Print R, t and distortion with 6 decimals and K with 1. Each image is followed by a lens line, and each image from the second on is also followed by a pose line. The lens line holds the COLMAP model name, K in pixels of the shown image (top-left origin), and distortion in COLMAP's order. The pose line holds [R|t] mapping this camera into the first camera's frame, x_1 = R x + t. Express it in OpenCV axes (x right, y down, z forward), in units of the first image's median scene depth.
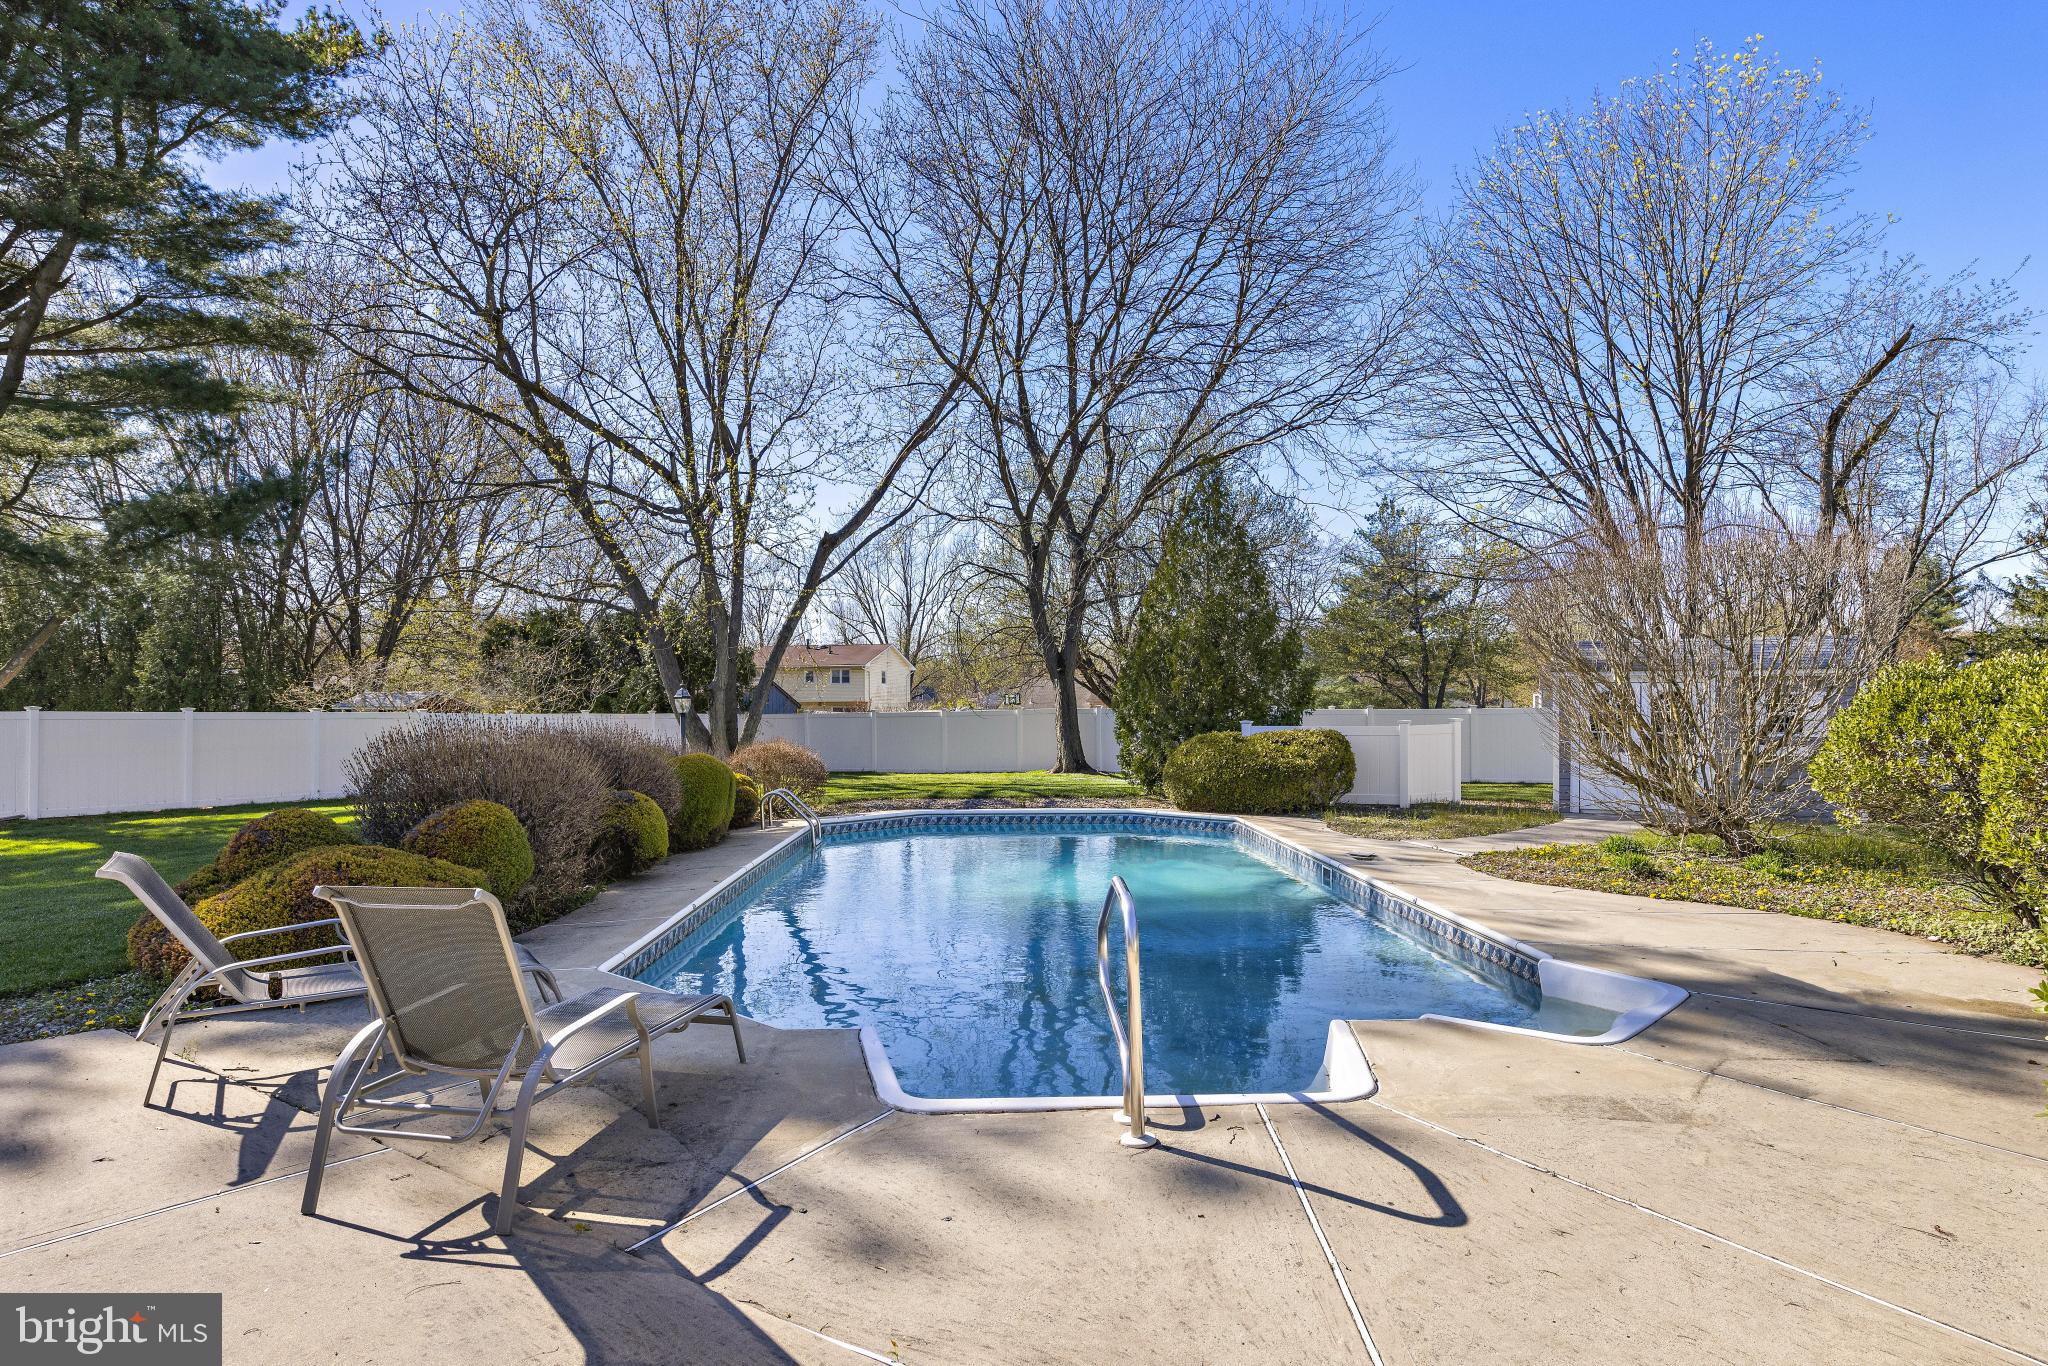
lens RADIAL K [[1102.0, 0, 1024.0], [0, 1102.0, 683.0], [0, 0, 1]] dist [-0.001088, 0.000207]
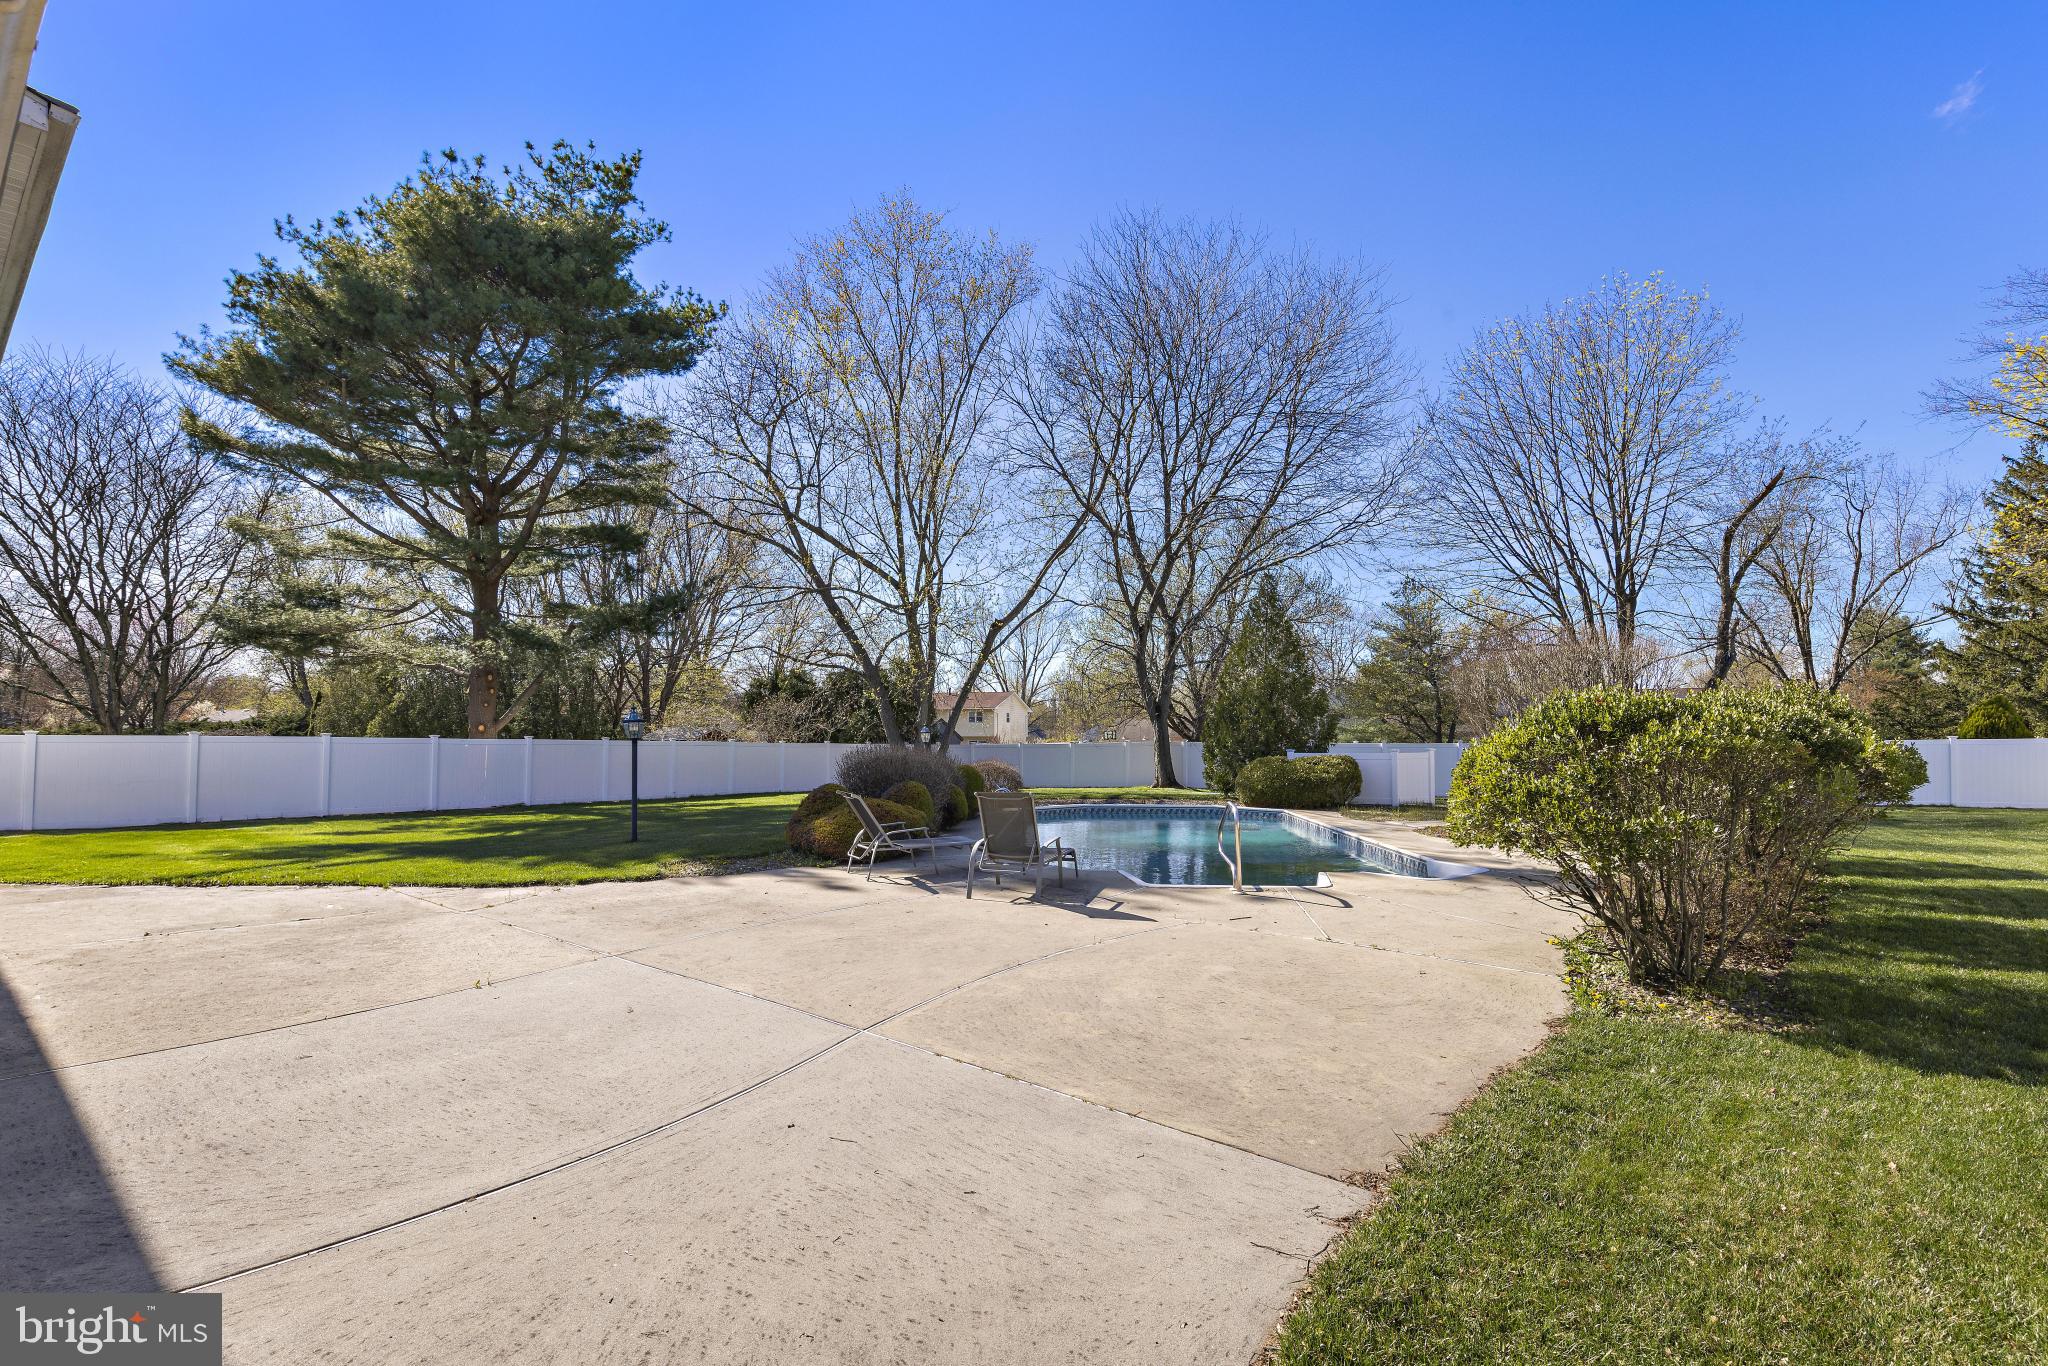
lens RADIAL K [[911.8, 0, 1028.7], [0, 911.8, 704.3], [0, 0, 1]] dist [0.019943, -0.014458]
pose [[0.996207, 0.001531, -0.087005, -0.032266], [-0.003197, 0.999814, -0.019010, -0.002144], [0.086960, 0.019216, 0.996026, -0.191063]]
